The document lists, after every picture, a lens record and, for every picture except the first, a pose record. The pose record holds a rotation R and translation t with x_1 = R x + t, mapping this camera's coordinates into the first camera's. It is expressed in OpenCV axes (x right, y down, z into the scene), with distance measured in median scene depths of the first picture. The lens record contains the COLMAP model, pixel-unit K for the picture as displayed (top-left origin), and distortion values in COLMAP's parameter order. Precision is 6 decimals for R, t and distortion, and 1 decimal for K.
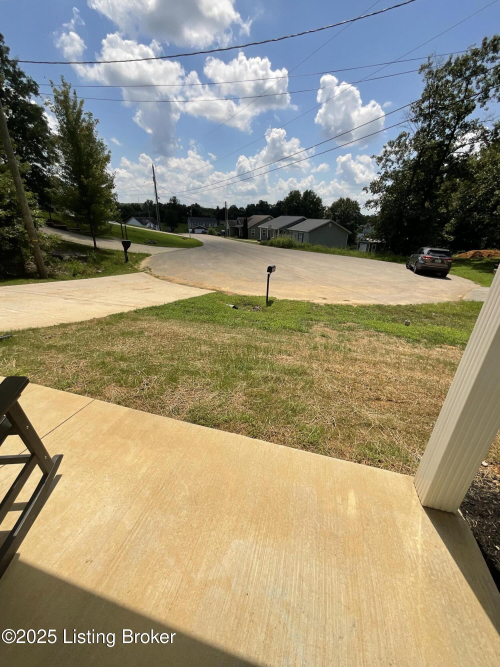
lens RADIAL K [[270.6, 0, 250.0], [0, 270.6, 333.5], [0, 0, 1]] dist [-0.002844, -0.000347]
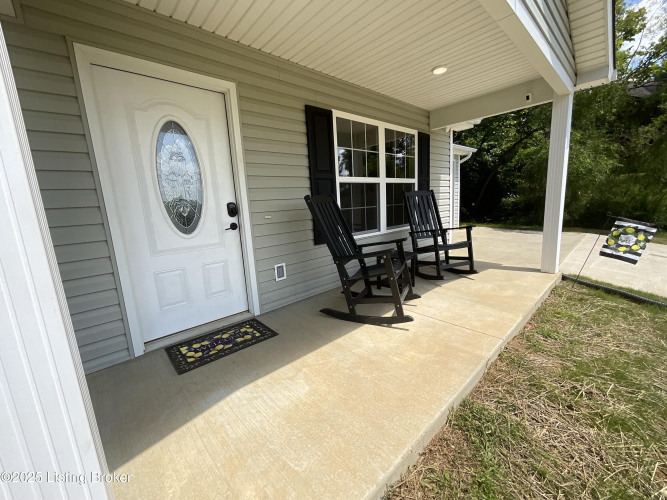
lens RADIAL K [[270.6, 0, 333.5], [0, 270.6, 250.0], [0, 0, 1]] dist [-0.002844, -0.000347]
pose [[-0.533386, 0.130616, -0.835726, 0.885484], [-0.292974, 0.898324, 0.327384, -0.313161], [0.793515, 0.419468, -0.440887, 1.369932]]
